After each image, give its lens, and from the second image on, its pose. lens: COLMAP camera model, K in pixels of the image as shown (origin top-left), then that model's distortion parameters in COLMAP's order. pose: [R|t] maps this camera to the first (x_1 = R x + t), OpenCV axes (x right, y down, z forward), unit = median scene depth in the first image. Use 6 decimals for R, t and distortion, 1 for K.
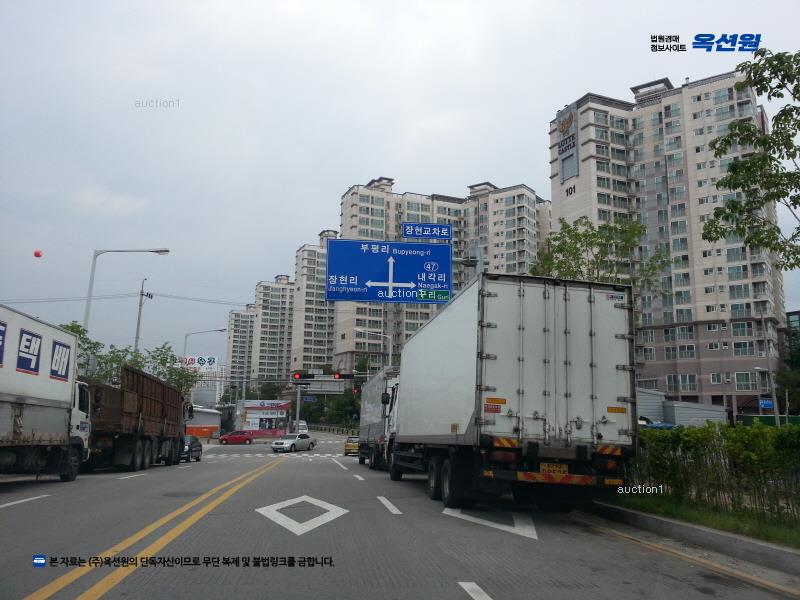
lens RADIAL K [[619.7, 0, 400.0], [0, 619.7, 300.0], [0, 0, 1]] dist [0.091086, -0.162564]
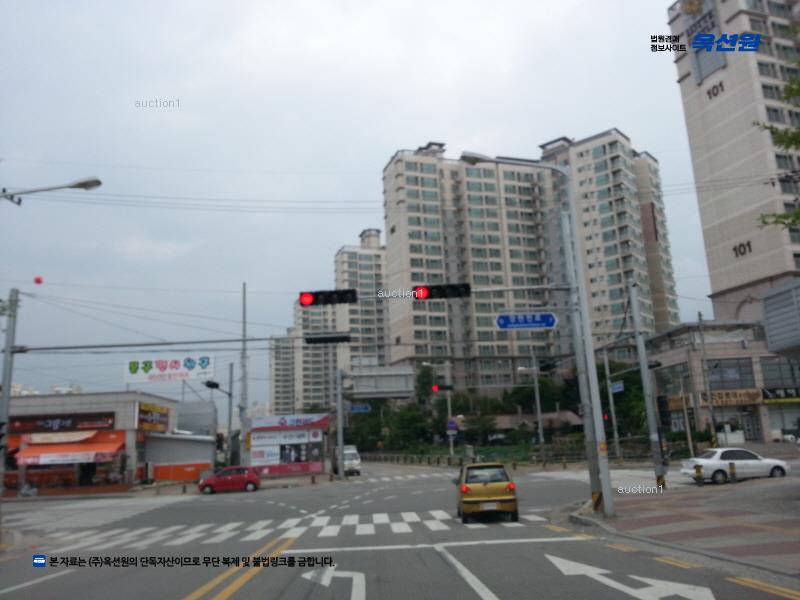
lens RADIAL K [[676.7, 0, 400.0], [0, 676.7, 300.0], [0, 0, 1]] dist [0.108589, -0.185279]
pose [[0.994200, -0.075814, -0.076282, -0.018822], [0.073860, 0.996872, -0.028115, 0.030568], [0.078175, 0.022318, 0.996690, 0.138284]]
